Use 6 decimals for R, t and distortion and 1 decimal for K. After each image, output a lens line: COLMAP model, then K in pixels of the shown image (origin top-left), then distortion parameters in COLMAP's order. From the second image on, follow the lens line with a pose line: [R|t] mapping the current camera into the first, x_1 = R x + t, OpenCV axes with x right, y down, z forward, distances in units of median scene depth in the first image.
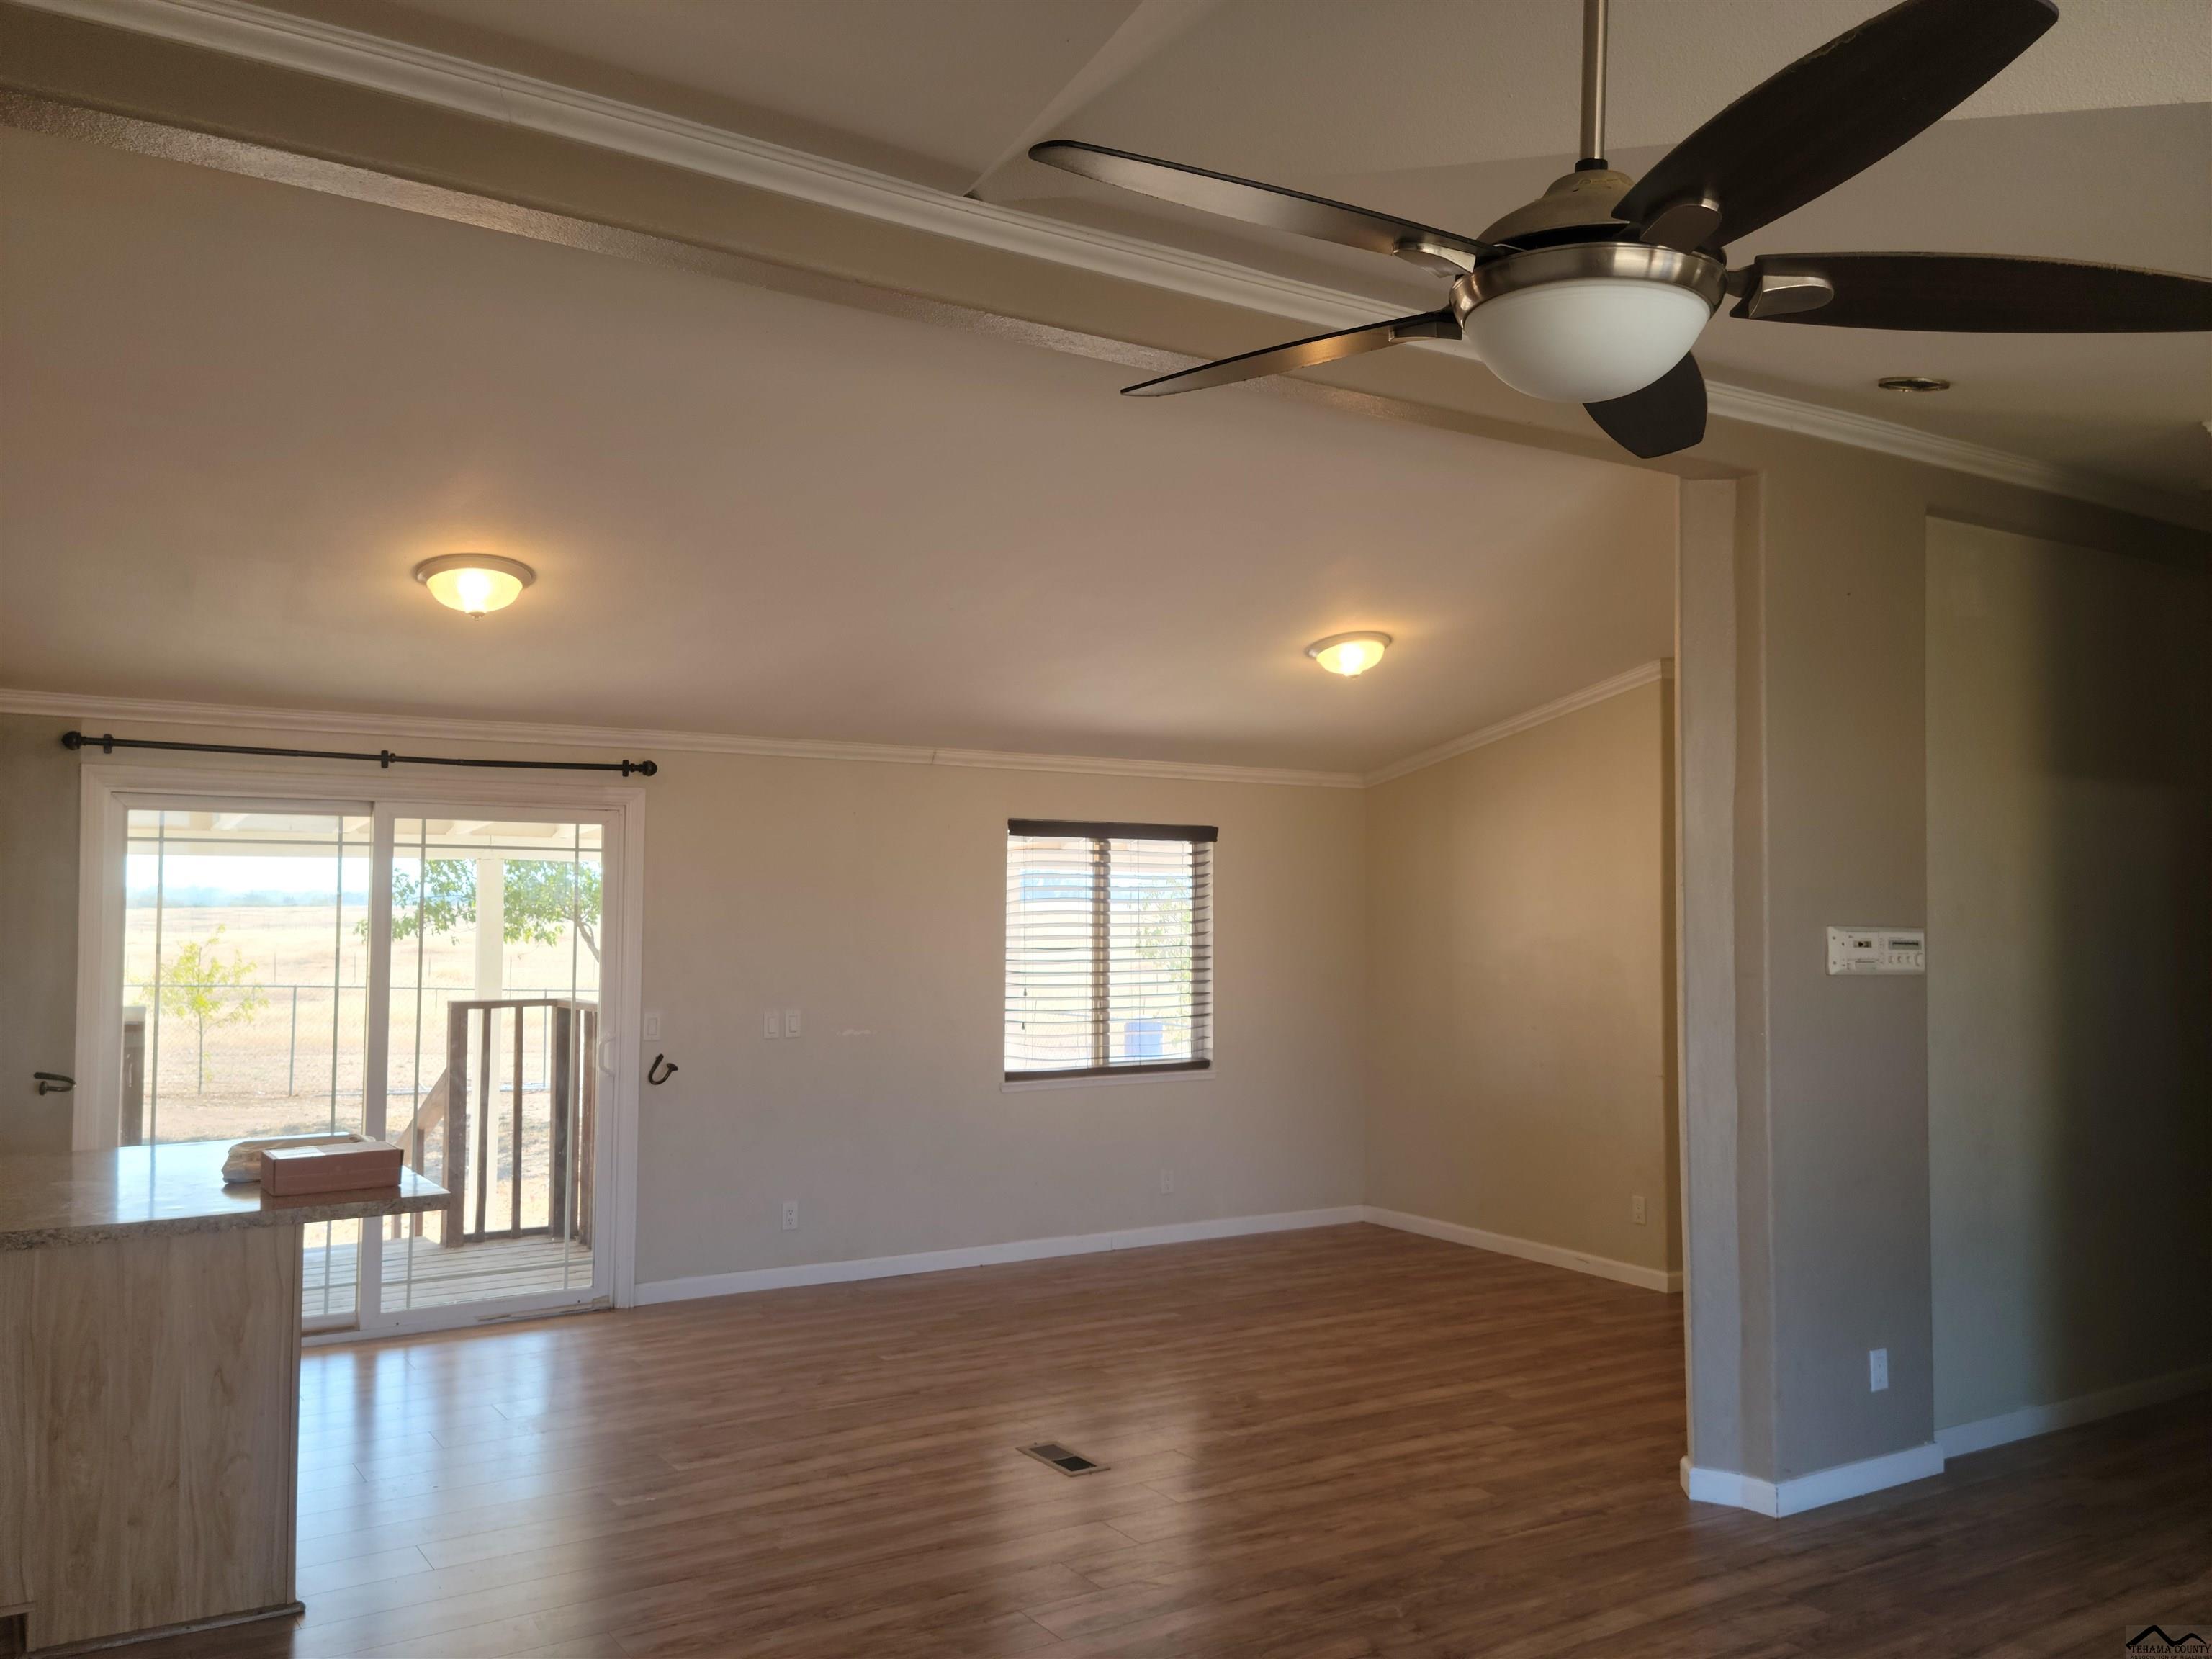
lens RADIAL K [[1755.6, 0, 1106.3], [0, 1755.6, 830.5], [0, 0, 1]] dist [0.092902, -0.097946]
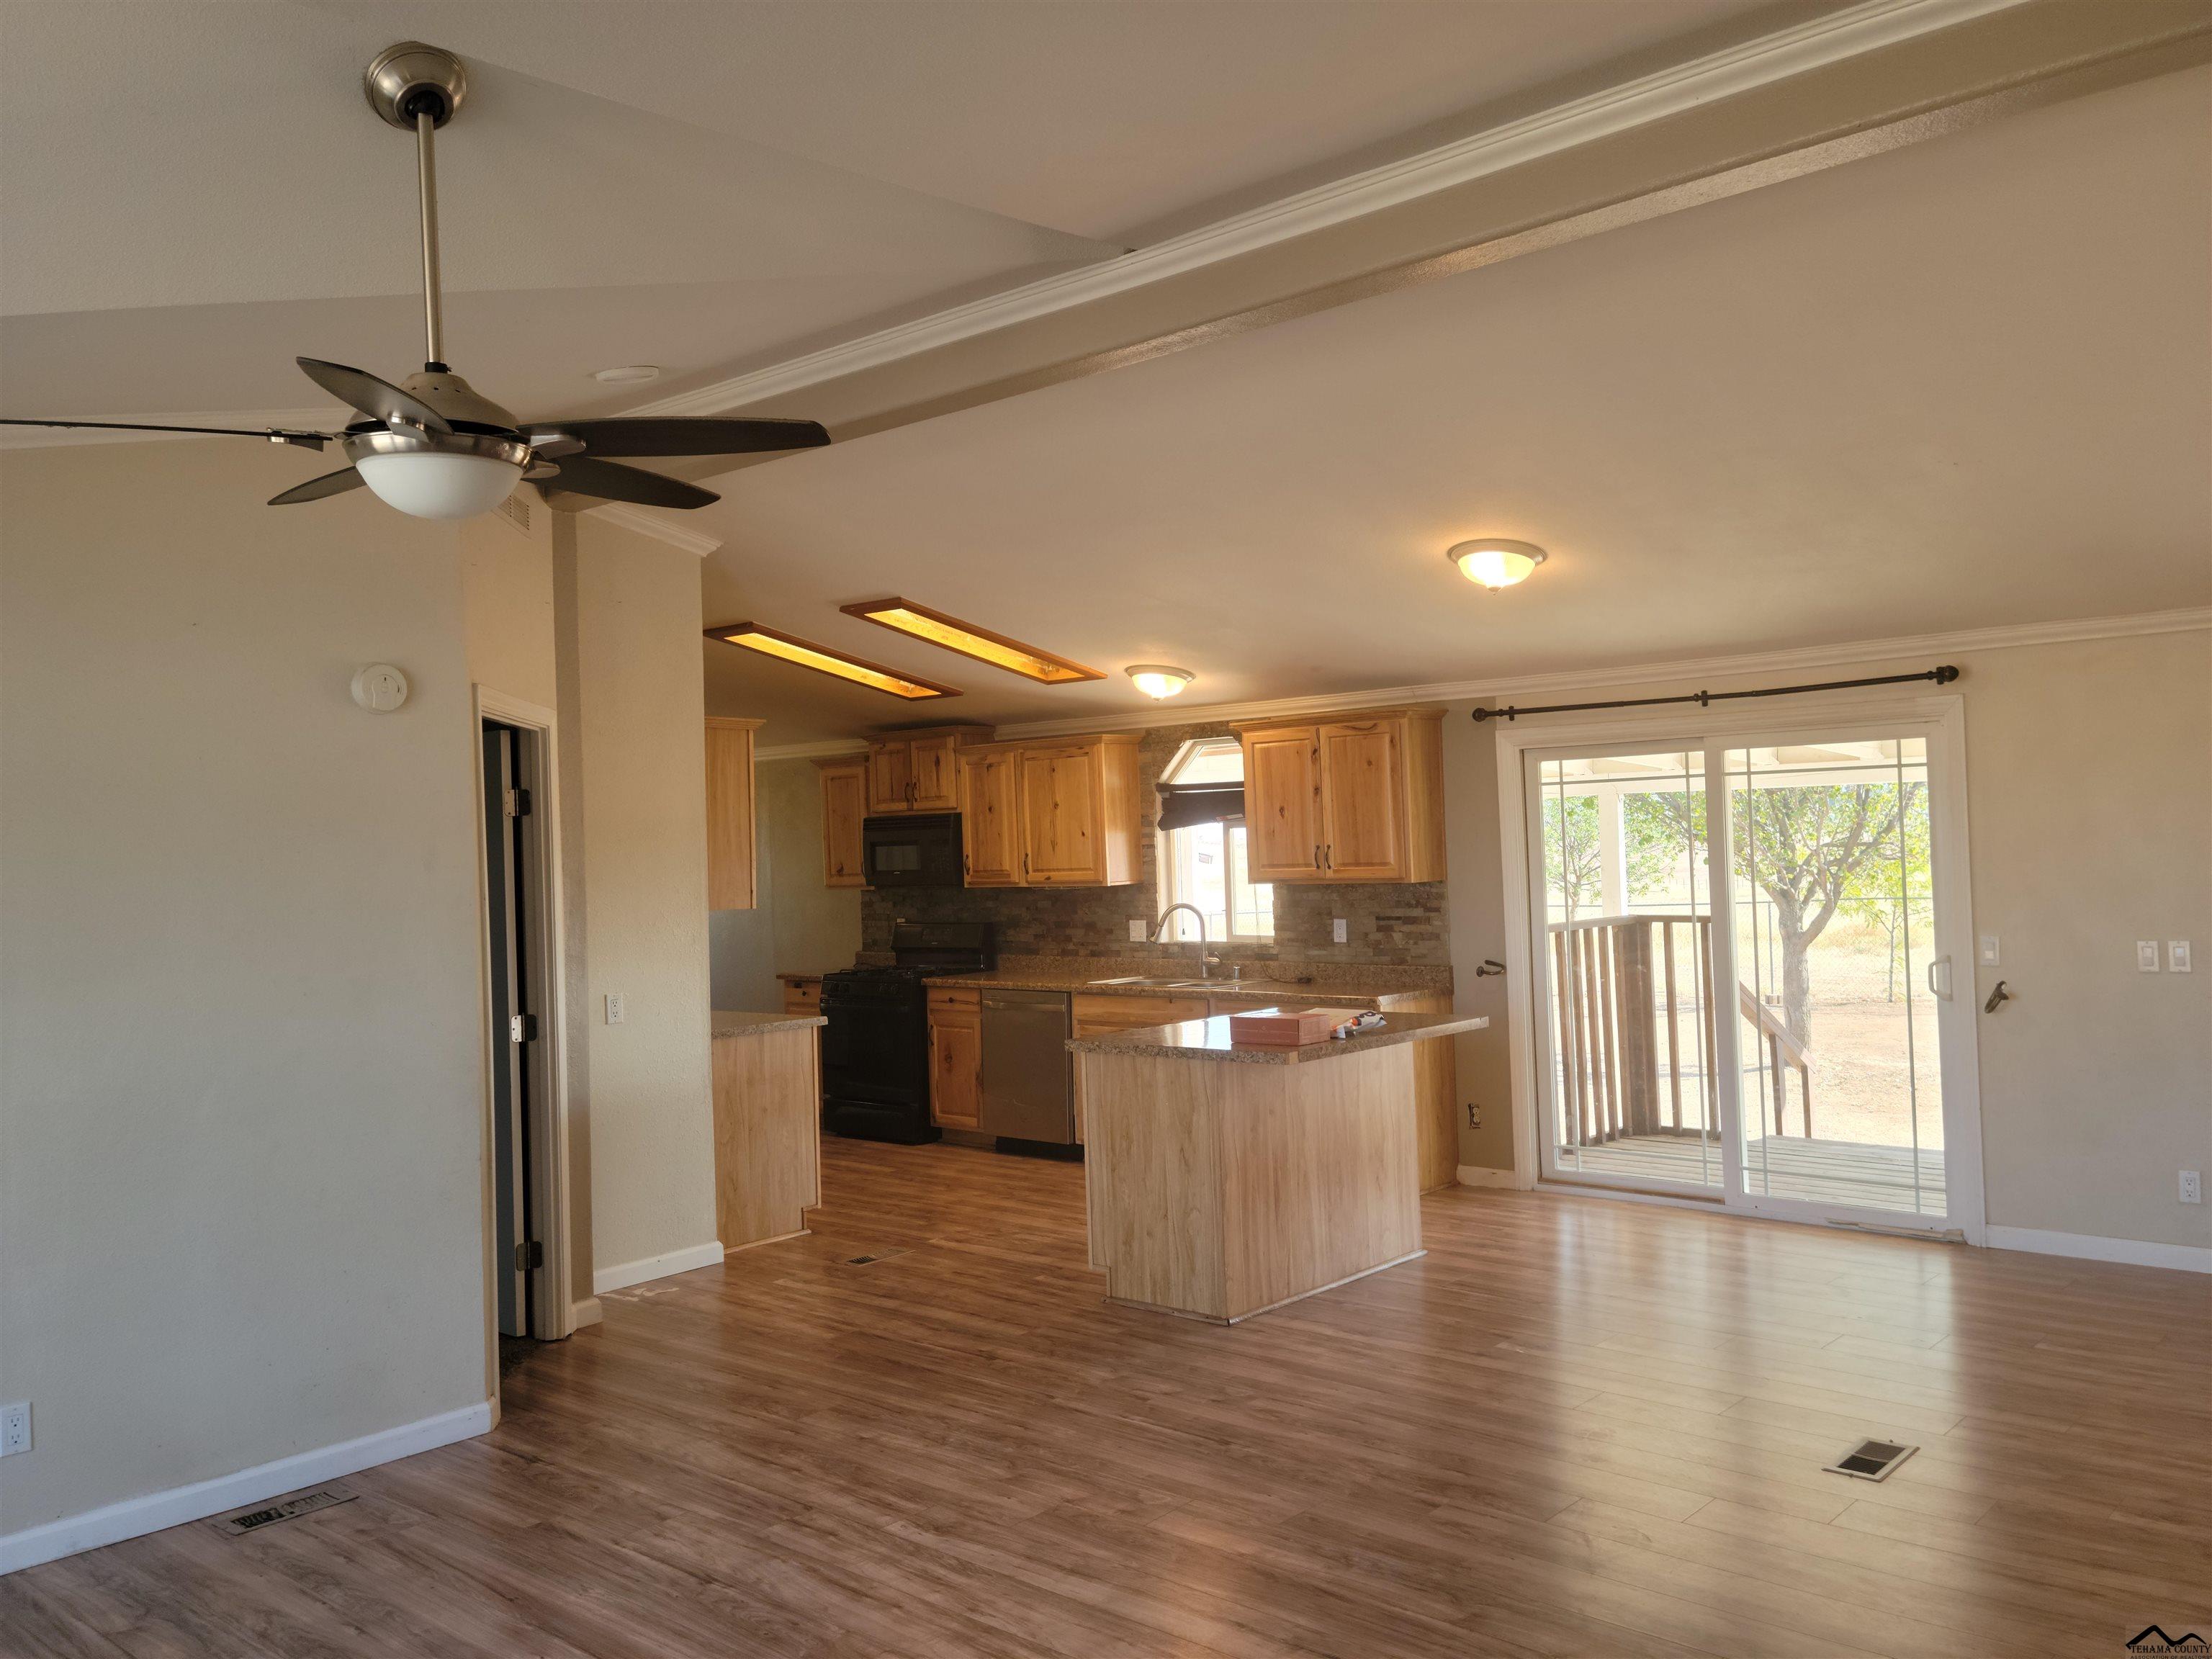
lens RADIAL K [[1755.6, 0, 1096.6], [0, 1755.6, 816.7], [0, 0, 1]] dist [0.092902, -0.097946]
pose [[0.260718, -0.034615, -0.964794, 0.565470], [0.073675, 0.997156, -0.015866, 0.023419], [0.962600, -0.066944, 0.262527, 0.336103]]
